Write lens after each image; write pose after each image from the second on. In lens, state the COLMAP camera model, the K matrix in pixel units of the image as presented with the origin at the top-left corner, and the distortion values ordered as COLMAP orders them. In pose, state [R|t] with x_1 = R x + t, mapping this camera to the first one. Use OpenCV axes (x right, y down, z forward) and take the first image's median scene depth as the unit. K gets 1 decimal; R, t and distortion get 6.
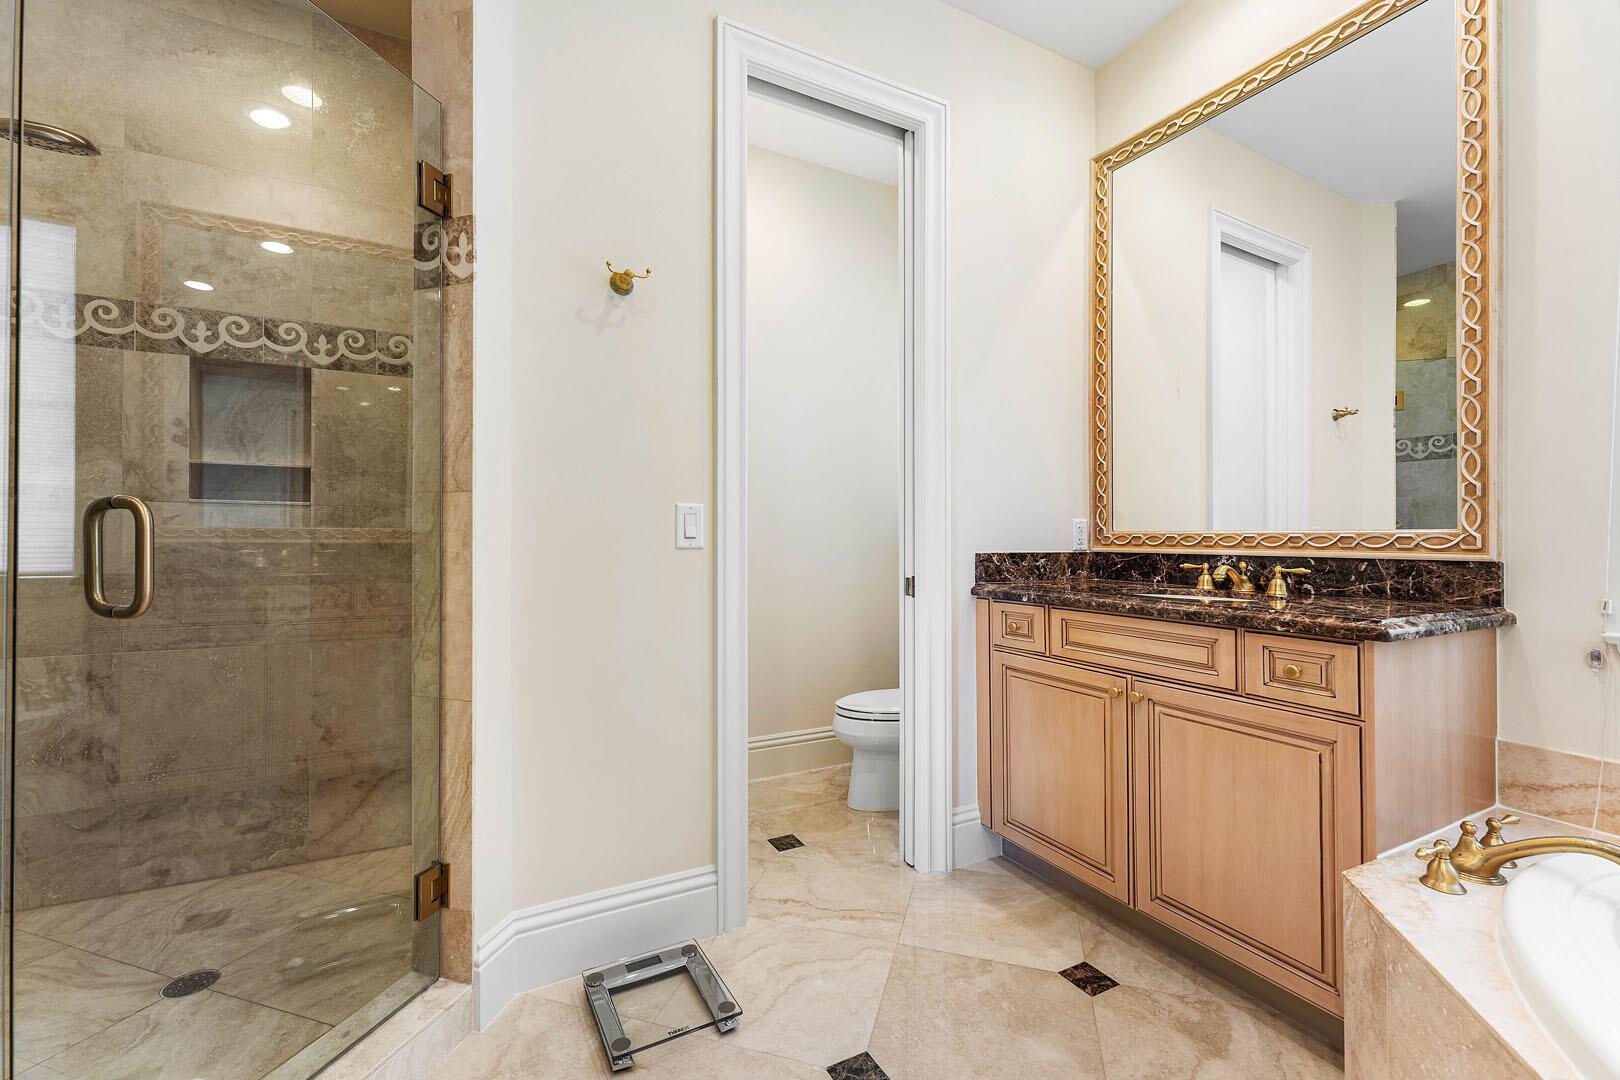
lens RADIAL K [[678.7, 0, 803.8], [0, 678.7, 544.8], [0, 0, 1]] dist [-0.001118, -0.000322]
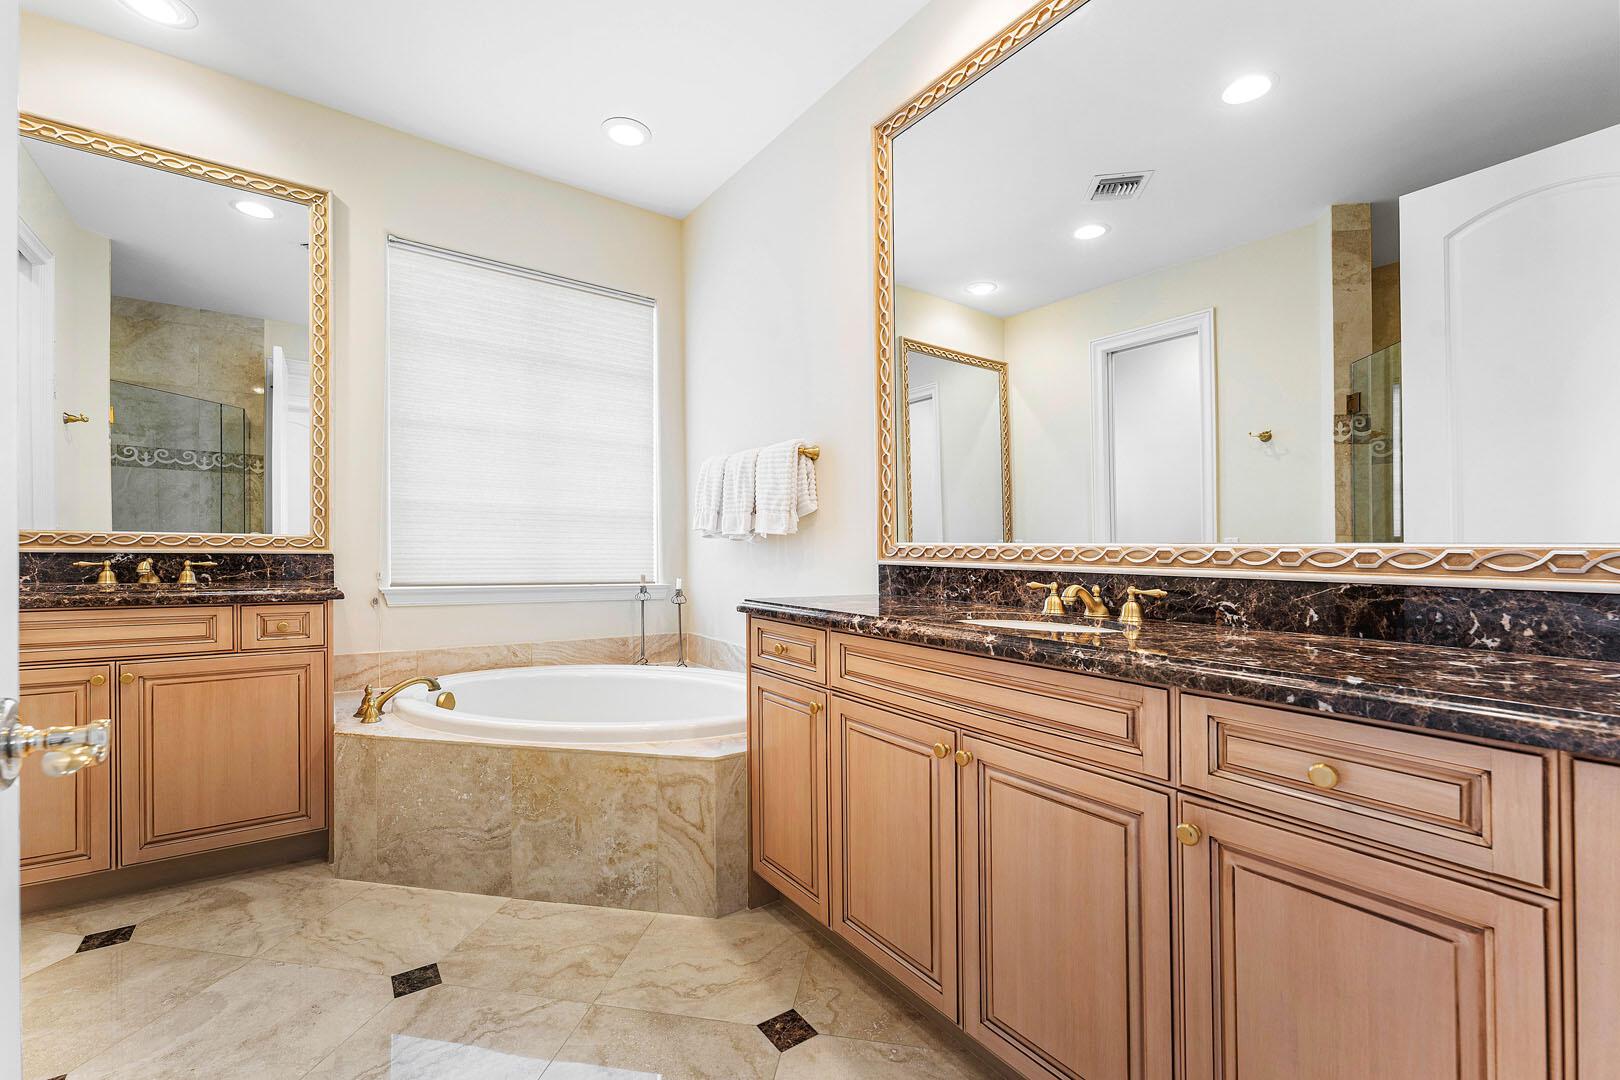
lens RADIAL K [[678.7, 0, 803.8], [0, 678.7, 544.8], [0, 0, 1]] dist [-0.001118, -0.000322]
pose [[-0.149714, -0.000526, 0.988729, -0.861655], [-0.004388, 0.999990, -0.000133, -0.004077], [-0.988720, -0.004359, -0.149715, 0.052058]]
